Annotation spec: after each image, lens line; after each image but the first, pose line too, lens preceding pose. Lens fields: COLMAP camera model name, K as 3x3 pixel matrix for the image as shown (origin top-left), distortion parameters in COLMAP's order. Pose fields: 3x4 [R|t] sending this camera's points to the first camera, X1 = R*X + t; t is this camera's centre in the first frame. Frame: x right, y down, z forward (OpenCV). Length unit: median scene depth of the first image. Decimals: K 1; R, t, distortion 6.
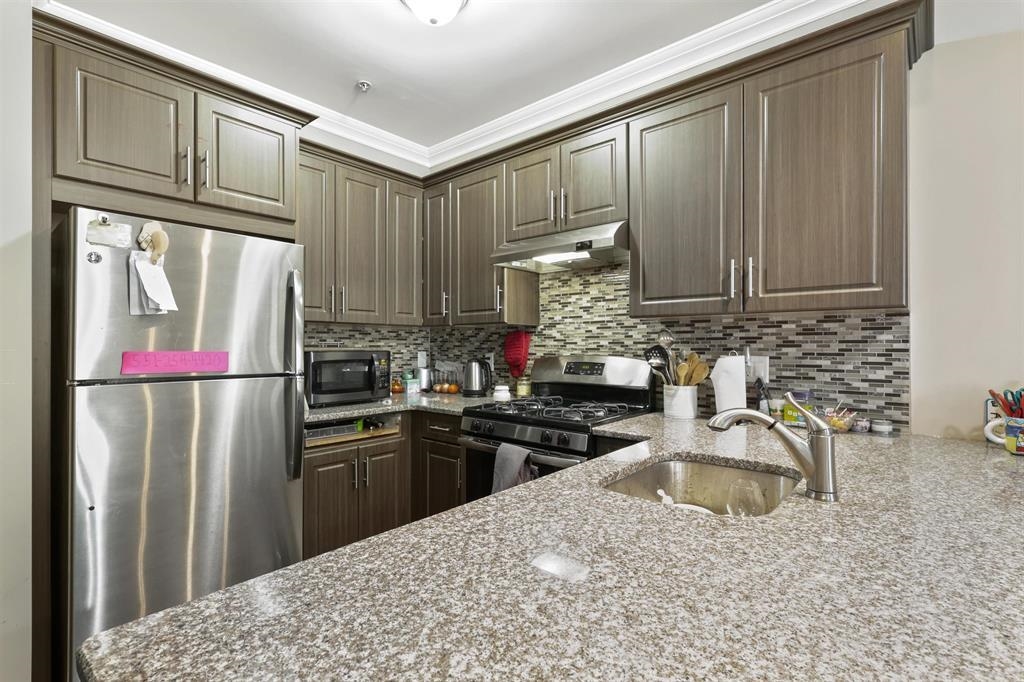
lens RADIAL K [[484.8, 0, 508.2], [0, 484.8, 352.6], [0, 0, 1]] dist [0.005695, 0.000217]
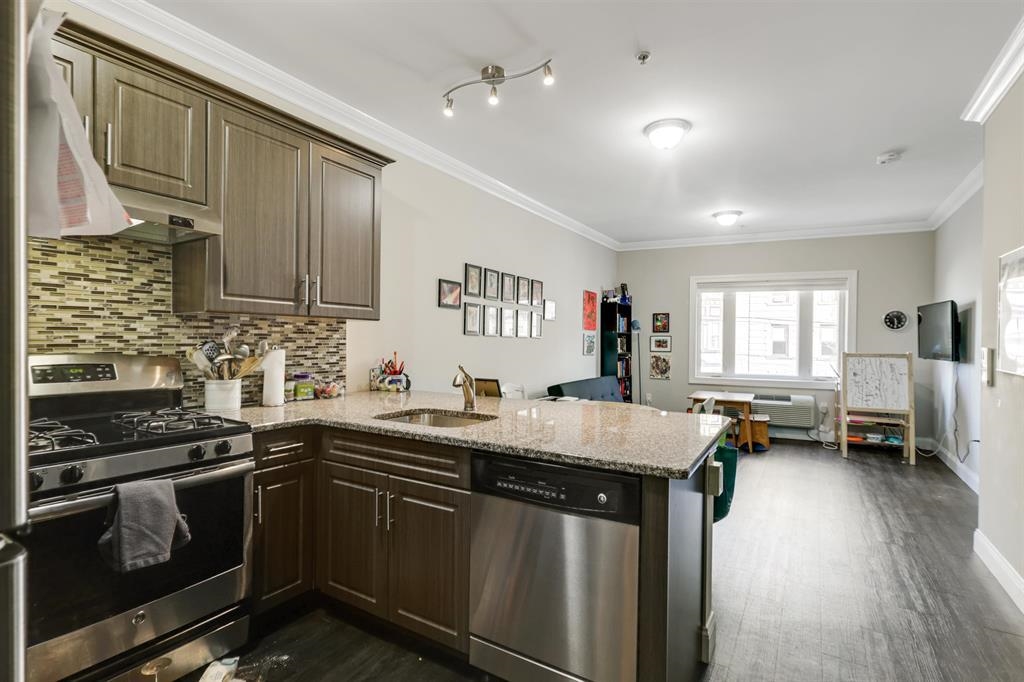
lens RADIAL K [[484.8, 0, 508.2], [0, 484.8, 336.6], [0, 0, 1]] dist [0.005695, 0.000217]
pose [[-0.172242, 0.015120, 0.984939, -0.784621], [0.017043, 0.999778, -0.012367, 0.000016], [-0.984907, 0.014656, -0.172462, 0.600176]]
